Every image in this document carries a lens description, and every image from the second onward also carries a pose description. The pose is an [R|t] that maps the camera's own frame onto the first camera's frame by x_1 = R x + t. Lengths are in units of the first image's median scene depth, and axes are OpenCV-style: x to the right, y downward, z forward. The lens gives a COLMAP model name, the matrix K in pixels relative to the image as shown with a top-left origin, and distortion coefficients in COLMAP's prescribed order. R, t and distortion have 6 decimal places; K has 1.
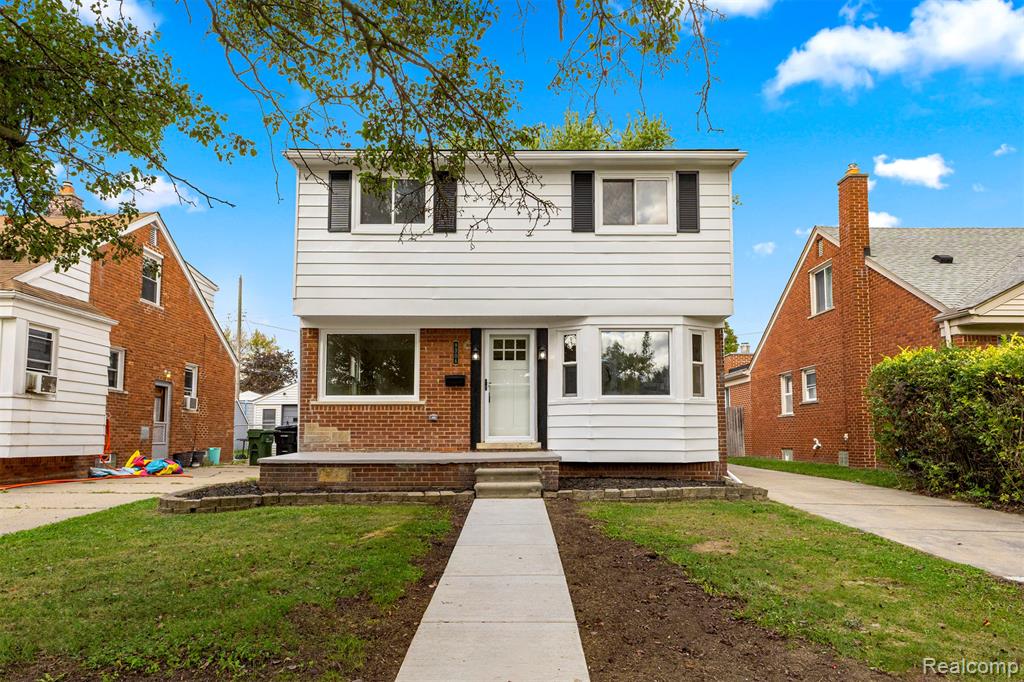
lens RADIAL K [[619.5, 0, 481.0], [0, 619.5, 312.2], [0, 0, 1]] dist [0.017360, 0.007134]
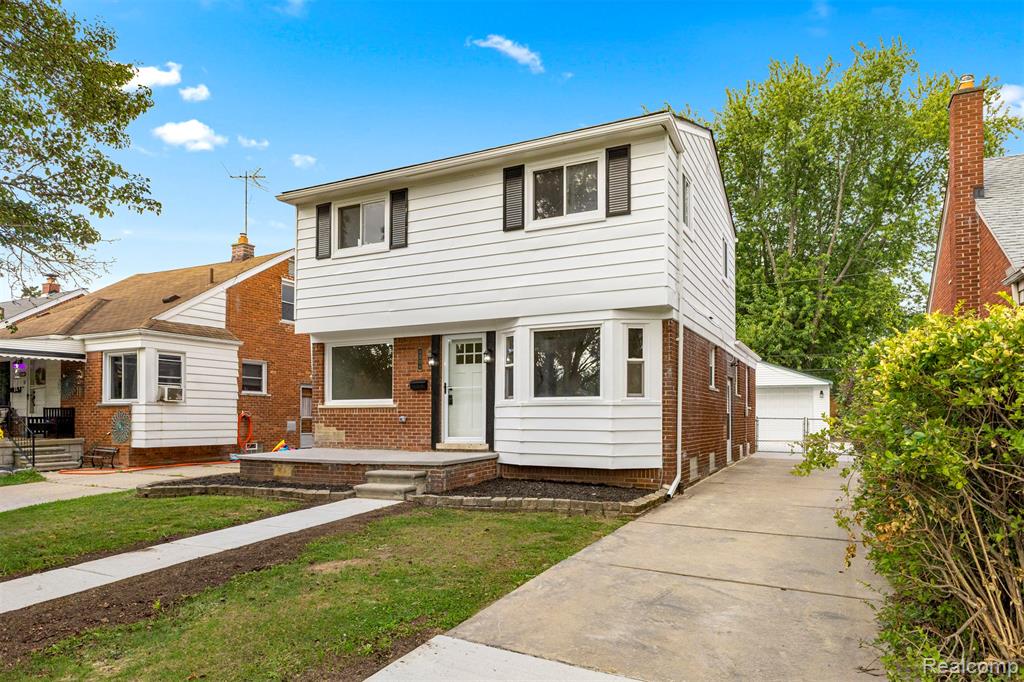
lens RADIAL K [[619.5, 0, 503.6], [0, 619.5, 327.0], [0, 0, 1]] dist [0.017360, 0.007134]
pose [[0.893022, -0.064626, -0.445348, 0.575865], [0.089952, 0.995297, 0.035941, -0.015397], [0.440931, -0.072156, 0.894636, 0.111229]]
